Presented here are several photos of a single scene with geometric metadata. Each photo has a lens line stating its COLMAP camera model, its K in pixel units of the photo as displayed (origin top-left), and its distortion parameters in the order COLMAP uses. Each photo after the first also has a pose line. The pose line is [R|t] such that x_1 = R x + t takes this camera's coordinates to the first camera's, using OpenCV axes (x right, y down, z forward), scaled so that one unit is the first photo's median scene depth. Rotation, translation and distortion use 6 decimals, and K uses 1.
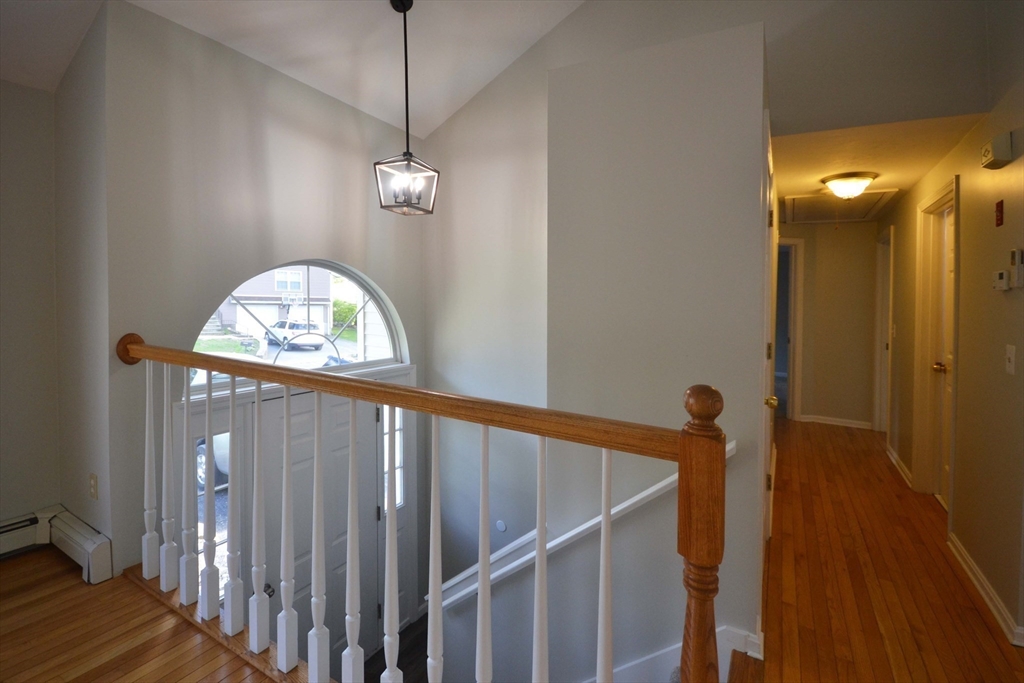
lens RADIAL K [[456.7, 0, 511.8], [0, 456.7, 291.6], [0, 0, 1]] dist [0.001350, 0.000145]
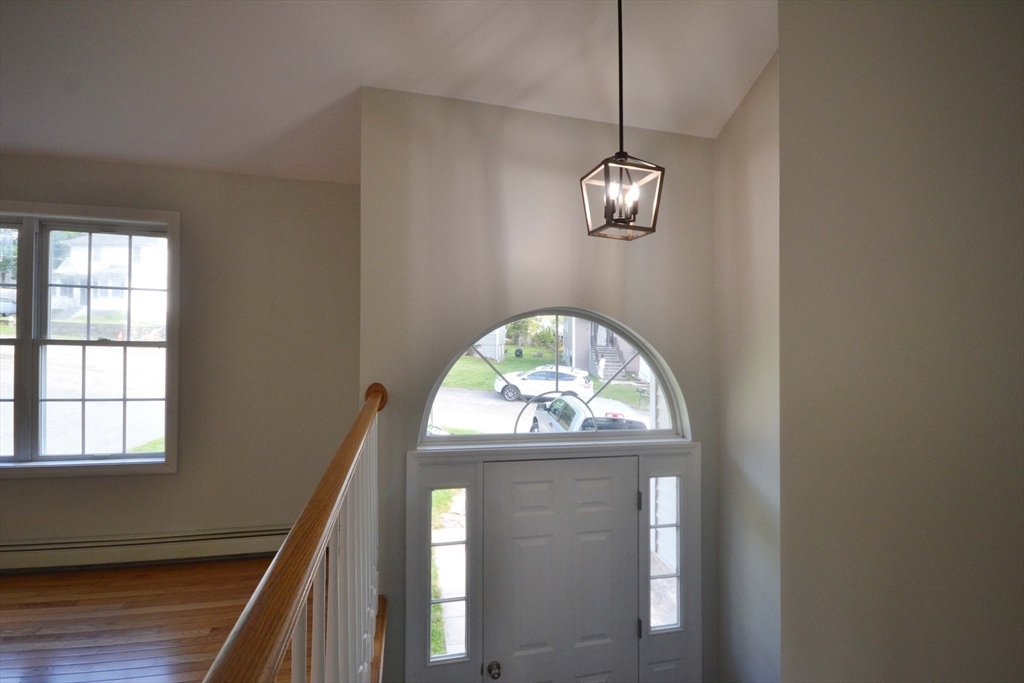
lens RADIAL K [[462.6, 0, 540.7], [0, 462.6, 334.2], [0, 0, 1]] dist [-0.004160, -0.000119]
pose [[0.703730, -0.014612, -0.710317, 0.185954], [0.003231, 0.999844, -0.017368, -0.004899], [0.710460, 0.009927, 0.703667, 0.373277]]
